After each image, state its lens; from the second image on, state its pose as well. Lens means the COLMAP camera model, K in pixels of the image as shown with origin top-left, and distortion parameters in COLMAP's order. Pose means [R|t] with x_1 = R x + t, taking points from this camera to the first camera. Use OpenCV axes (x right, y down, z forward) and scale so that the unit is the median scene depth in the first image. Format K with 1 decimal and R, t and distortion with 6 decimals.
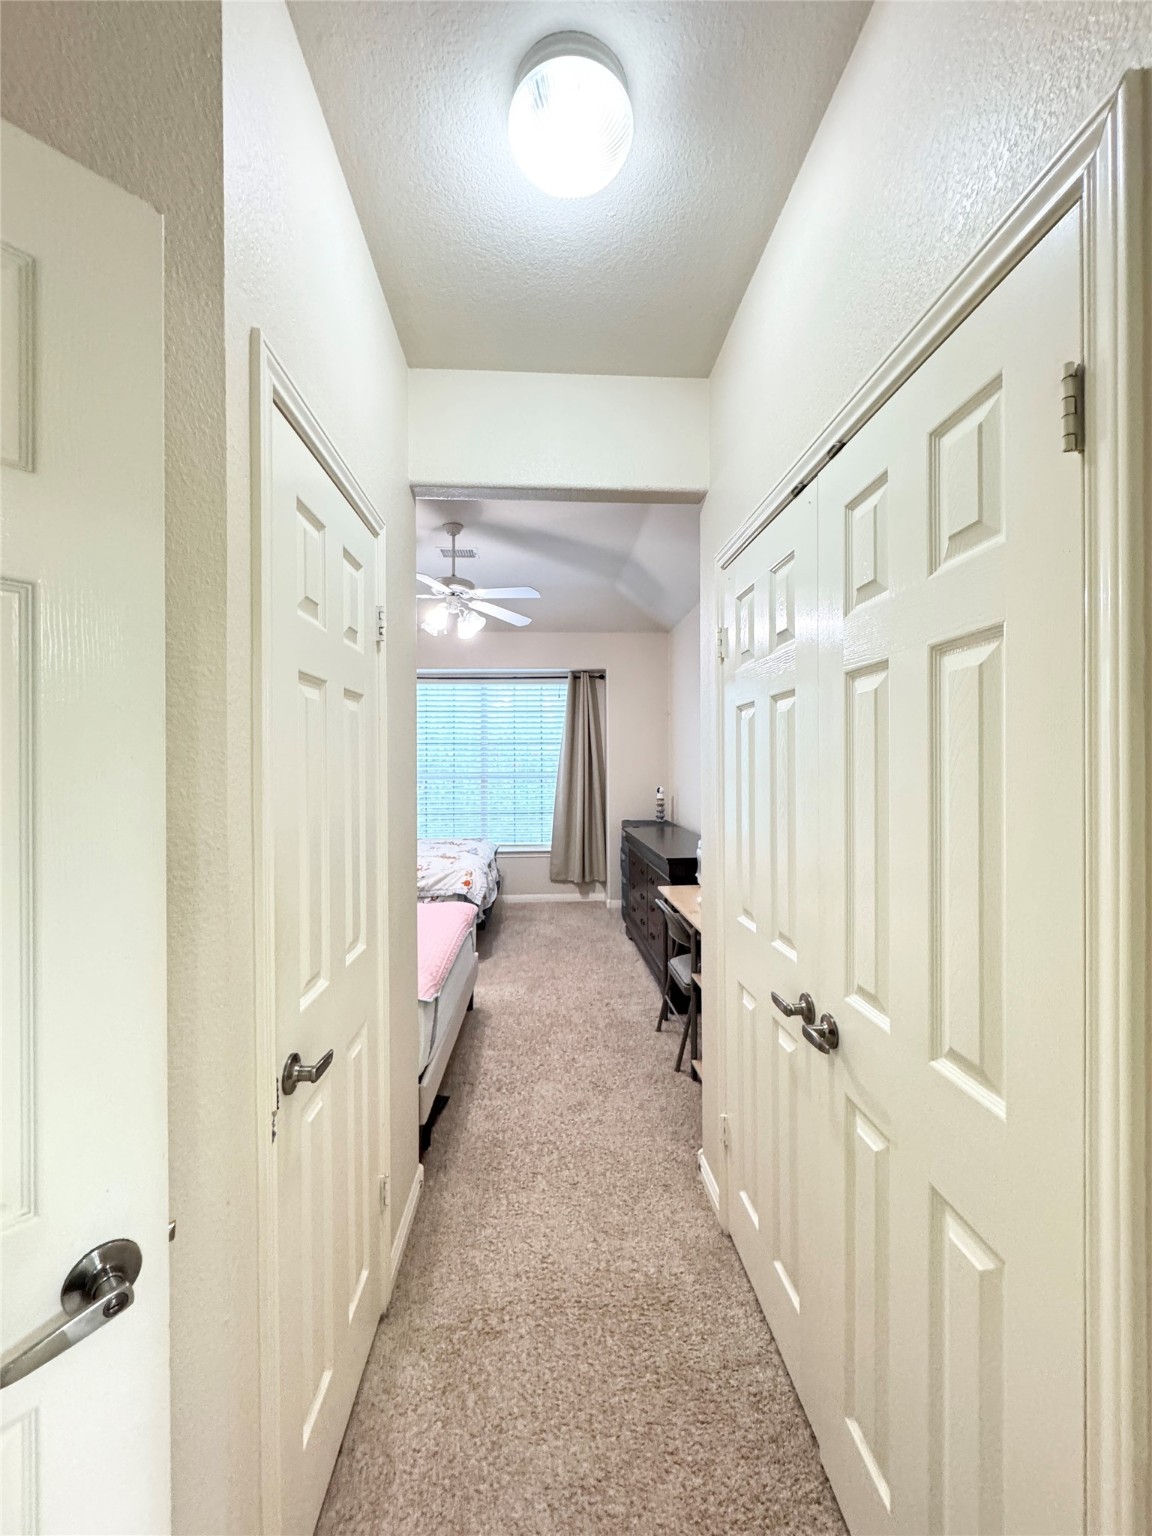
lens RADIAL K [[610.9, 0, 576.0], [0, 610.9, 768.0], [0, 0, 1]] dist [-0.003913, -0.000026]
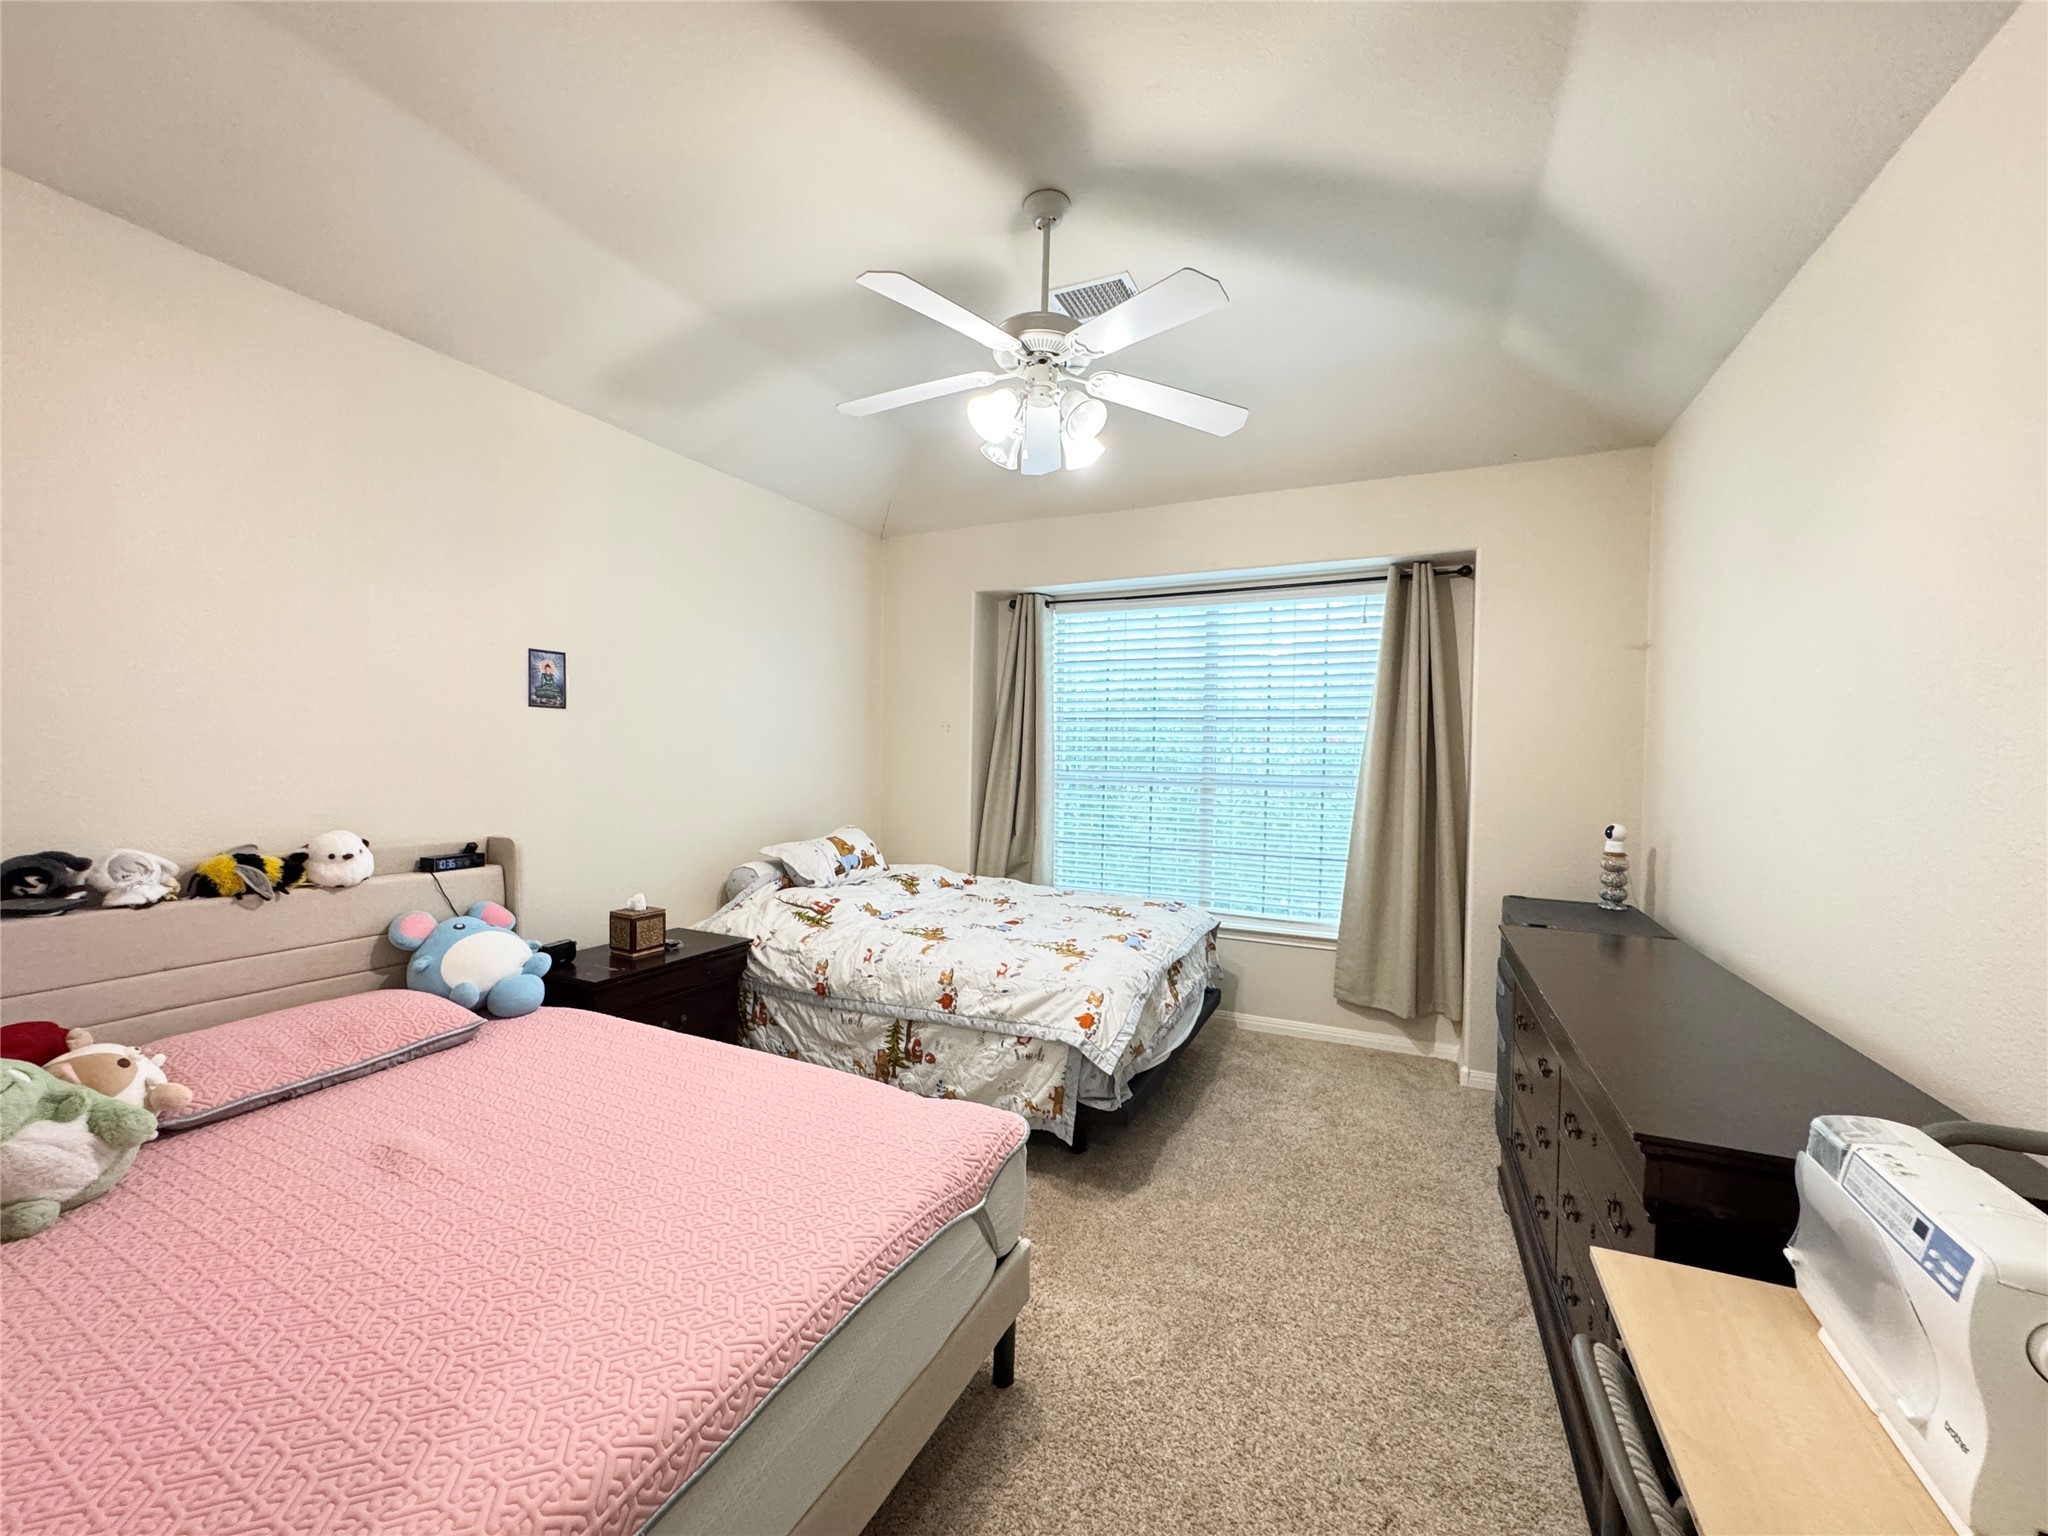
lens RADIAL K [[814.5, 0, 1024.0], [0, 814.5, 768.0], [0, 0, 1]] dist [-0.003913, -0.000026]
pose [[0.880753, 0.027788, -0.472760, 0.045106], [-0.024156, 0.999614, 0.013752, -0.004400], [0.472959, -0.000692, 0.881084, 0.331661]]
